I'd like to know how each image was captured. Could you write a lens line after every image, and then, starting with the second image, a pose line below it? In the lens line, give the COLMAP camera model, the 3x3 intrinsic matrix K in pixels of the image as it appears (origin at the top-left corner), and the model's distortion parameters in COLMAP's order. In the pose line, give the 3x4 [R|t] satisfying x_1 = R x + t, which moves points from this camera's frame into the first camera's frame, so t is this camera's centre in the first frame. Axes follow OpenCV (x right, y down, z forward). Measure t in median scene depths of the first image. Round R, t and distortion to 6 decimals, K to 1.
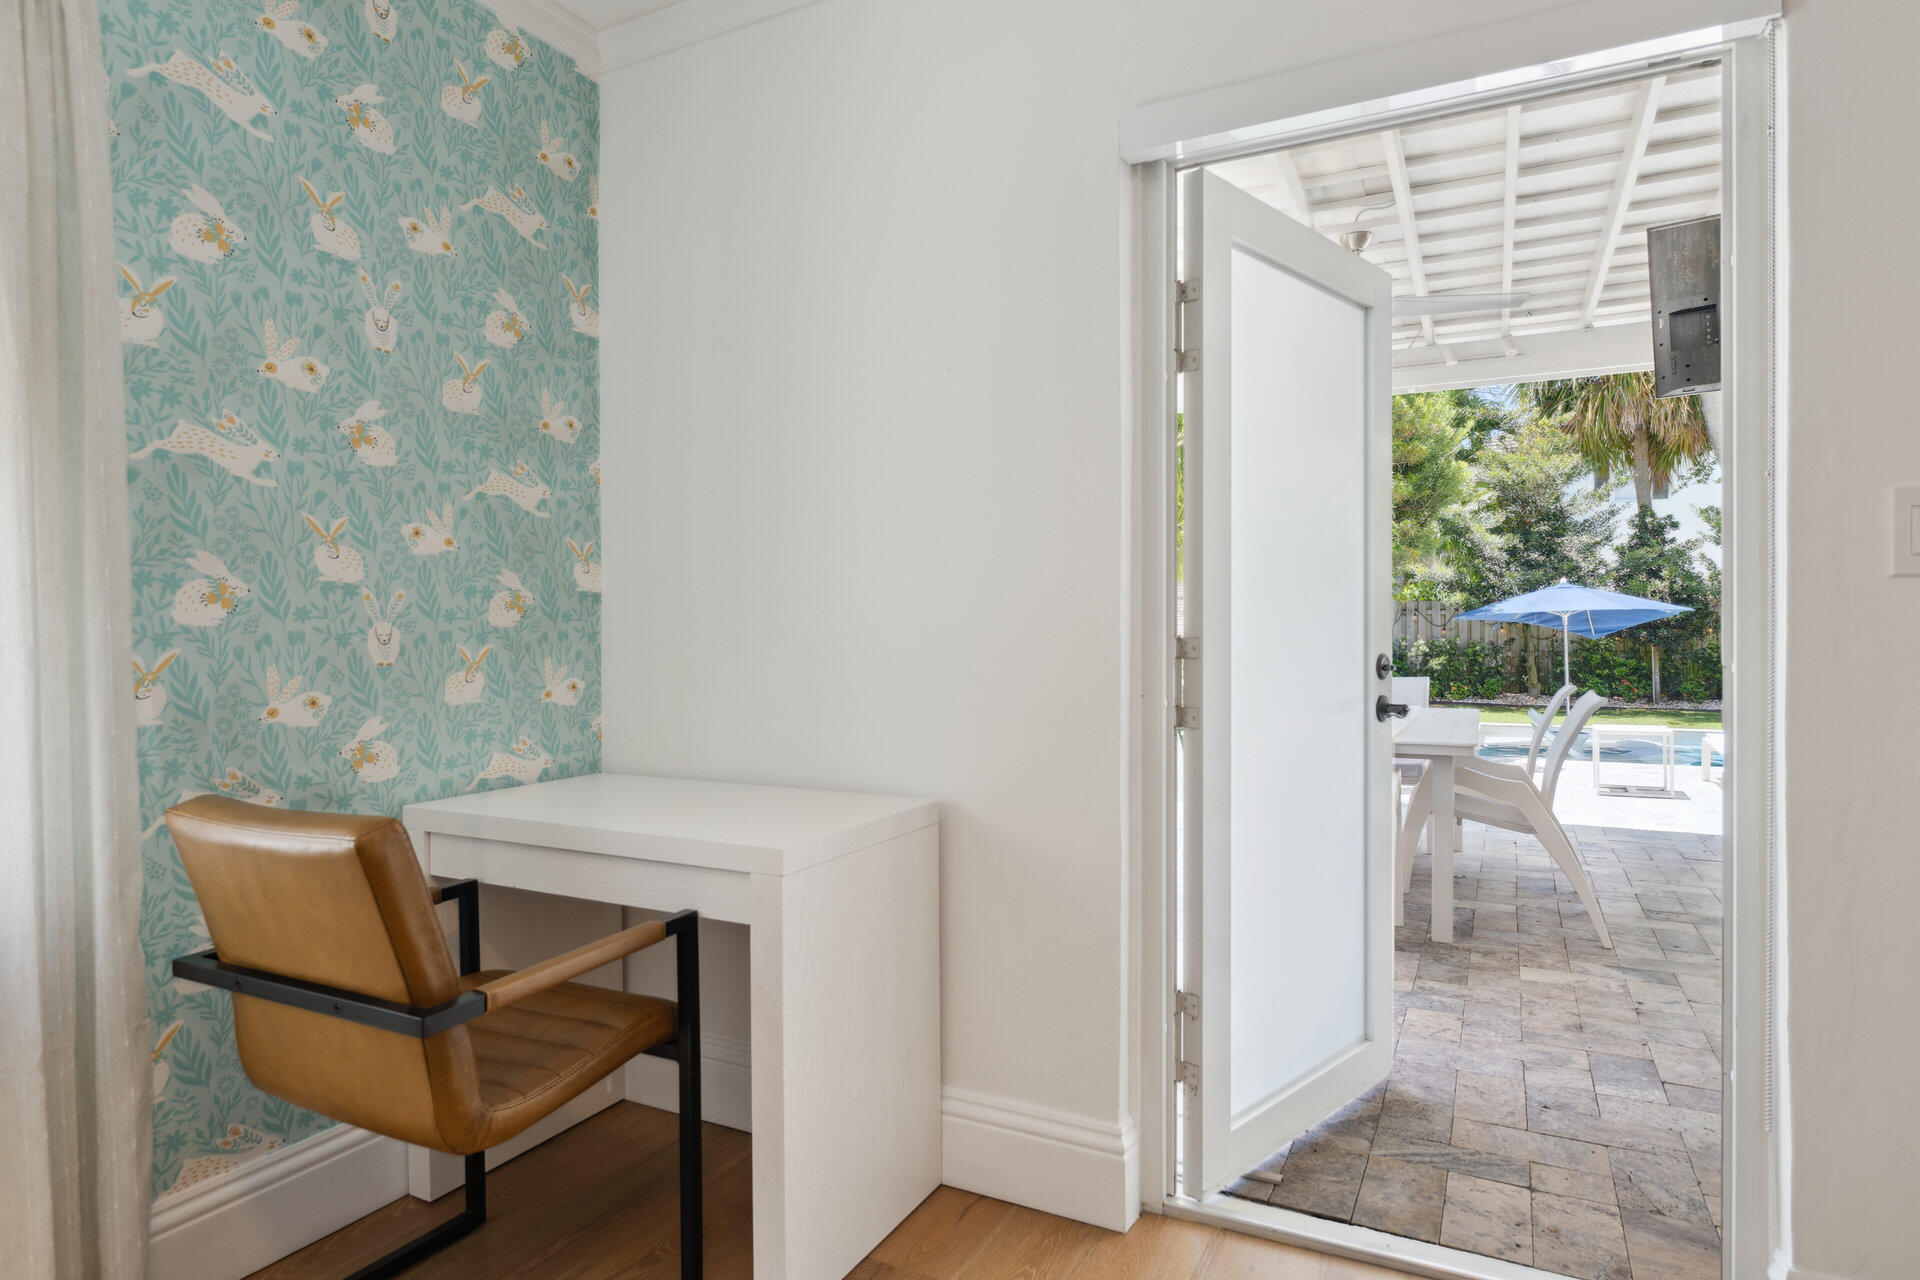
lens RADIAL K [[1059.0, 0, 960.0], [0, 1059.0, 640.0], [0, 0, 1]] dist [0.029461, 0.000066]
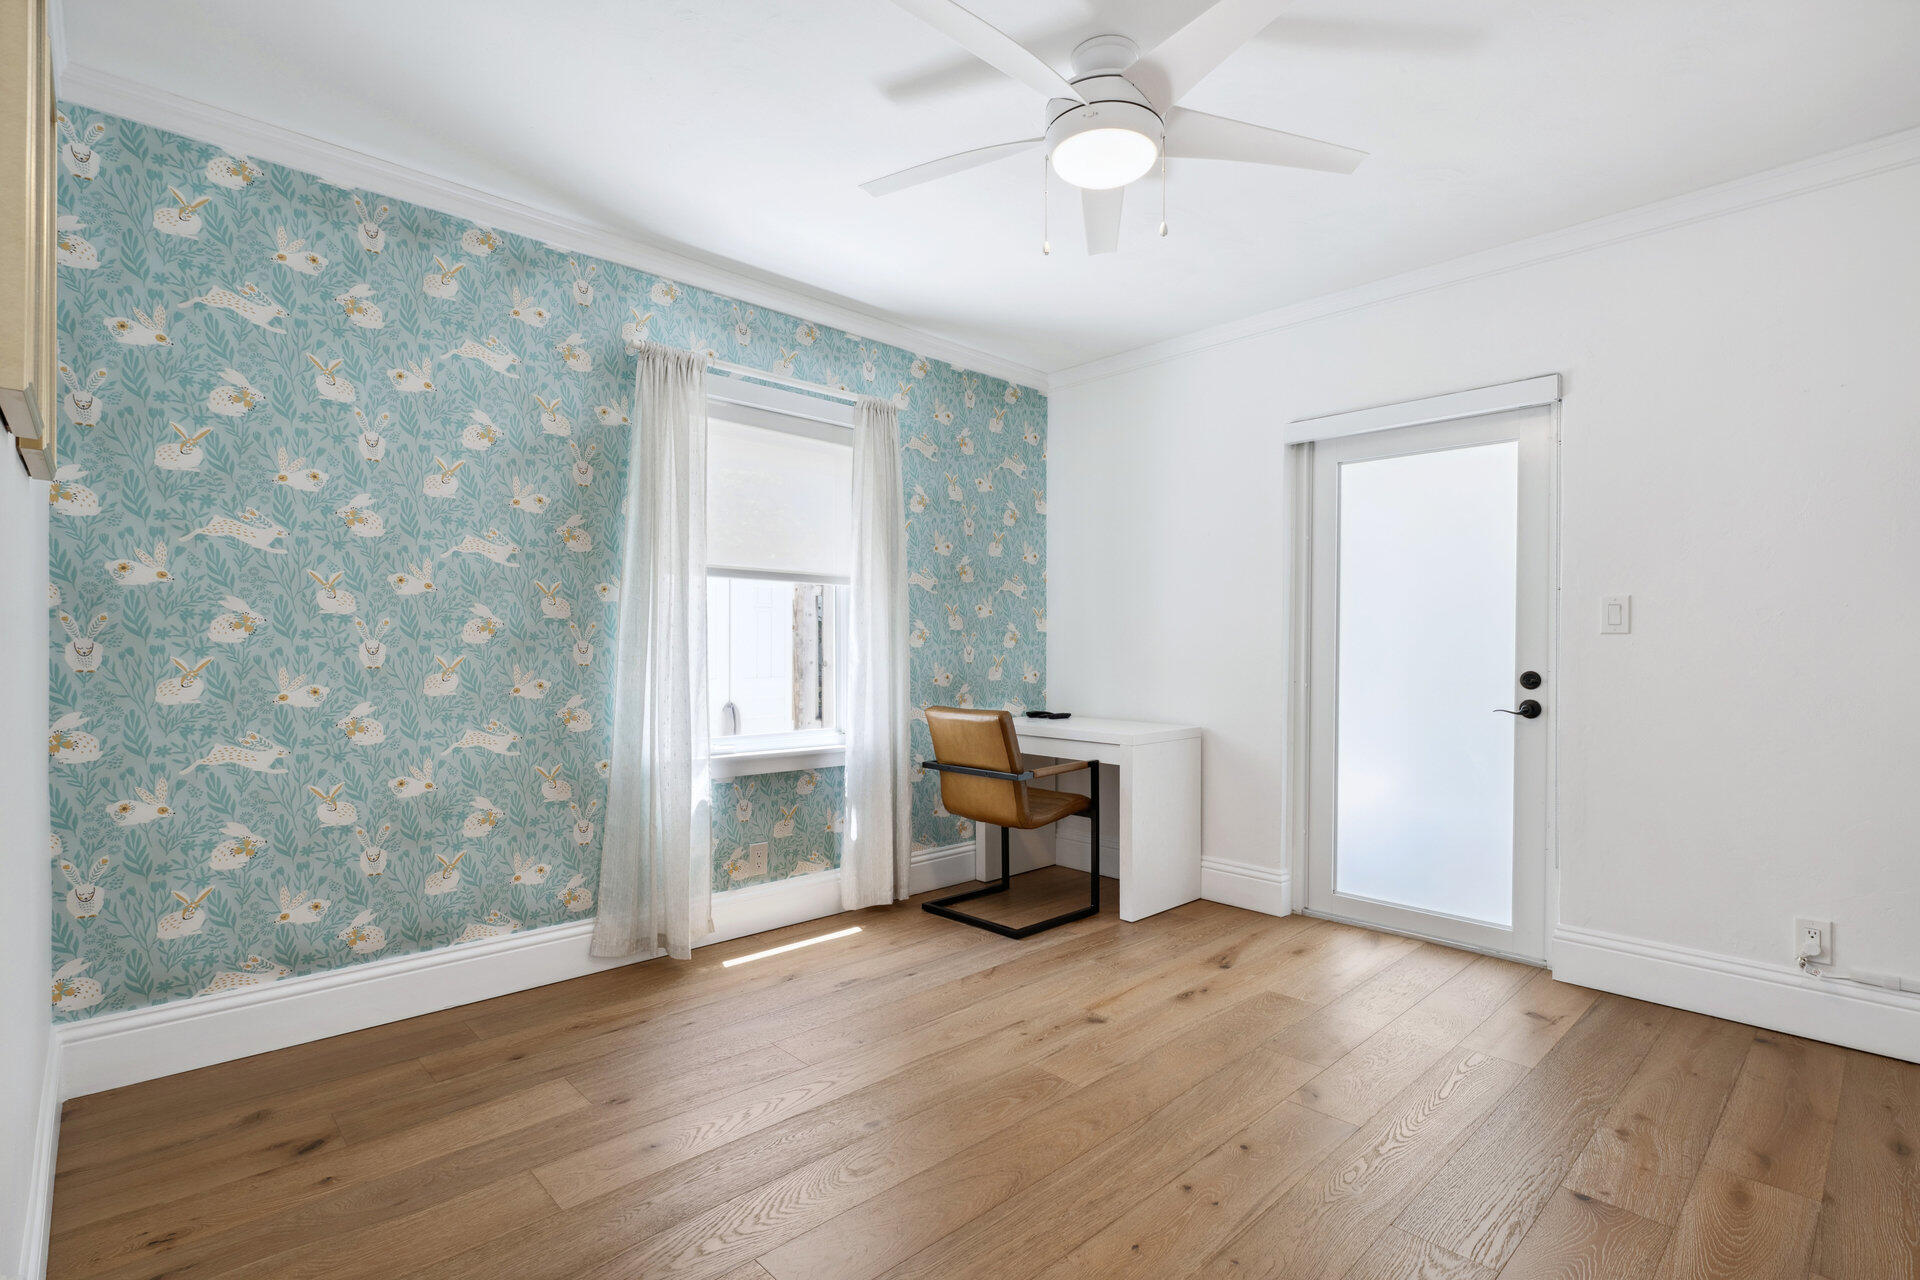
lens RADIAL K [[902.6, 0, 960.0], [0, 902.6, 640.0], [0, 0, 1]] dist [0.003170, -0.000254]
pose [[0.942829, 0.006504, -0.333214, 0.138696], [-0.011302, 0.999858, -0.012463, -0.003849], [0.333086, 0.015517, 0.942769, -0.997717]]
